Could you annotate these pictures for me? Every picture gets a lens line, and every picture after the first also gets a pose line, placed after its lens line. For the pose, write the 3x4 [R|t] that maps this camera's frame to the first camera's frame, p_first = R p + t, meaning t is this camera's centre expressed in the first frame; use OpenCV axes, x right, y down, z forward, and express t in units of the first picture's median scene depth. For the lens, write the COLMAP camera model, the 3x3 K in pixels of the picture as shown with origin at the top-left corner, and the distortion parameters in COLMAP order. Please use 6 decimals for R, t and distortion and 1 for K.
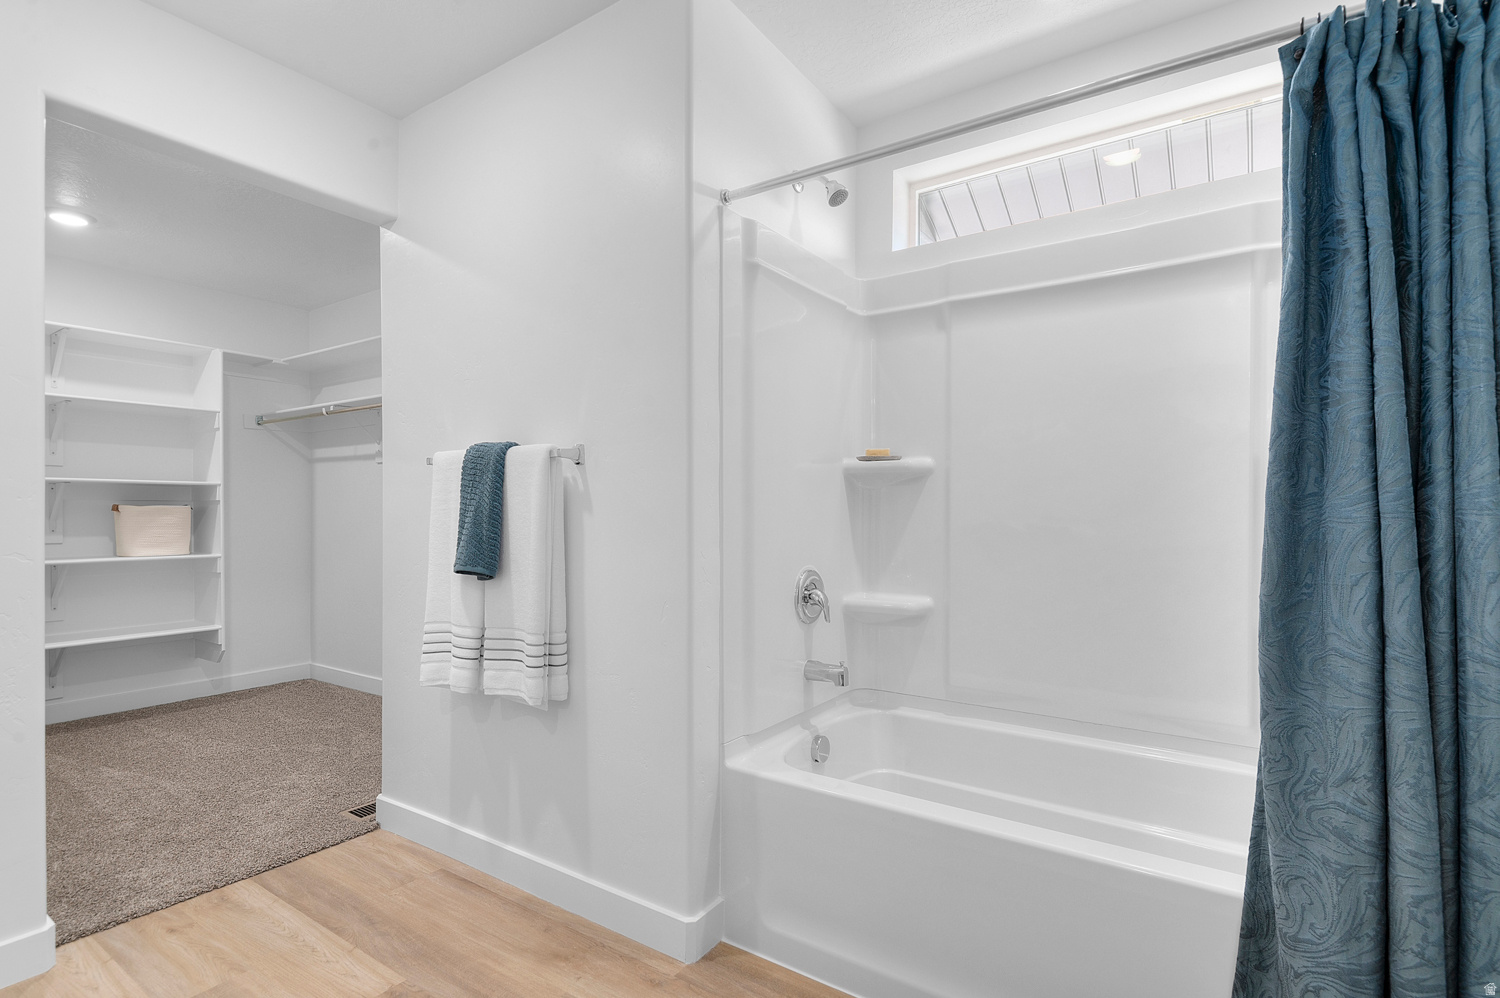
lens RADIAL K [[736.3, 0, 742.7], [0, 736.3, 506.7], [0, 0, 1]] dist [0.006817, -0.000425]
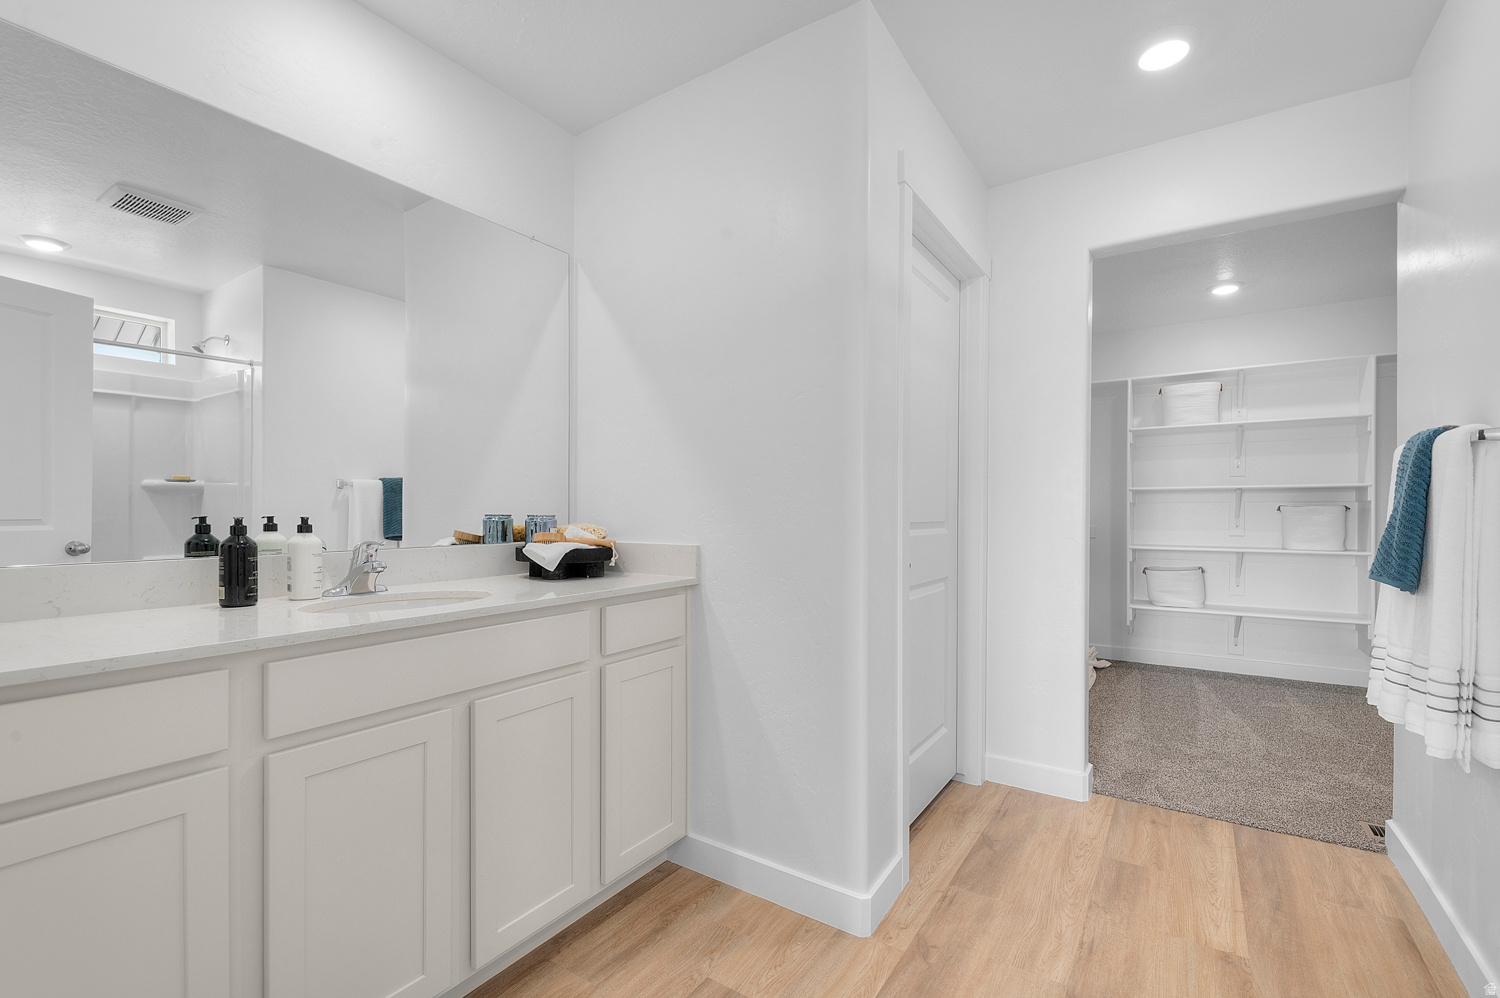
lens RADIAL K [[653.1, 0, 748.6], [0, 653.1, 499.1], [0, 0, 1]] dist [-0.000533, 0.000231]
pose [[-0.000708, -0.021483, -0.999769, 0.410637], [0.011381, 0.999704, -0.021490, -0.002379], [0.999935, -0.011394, -0.000464, 0.247563]]
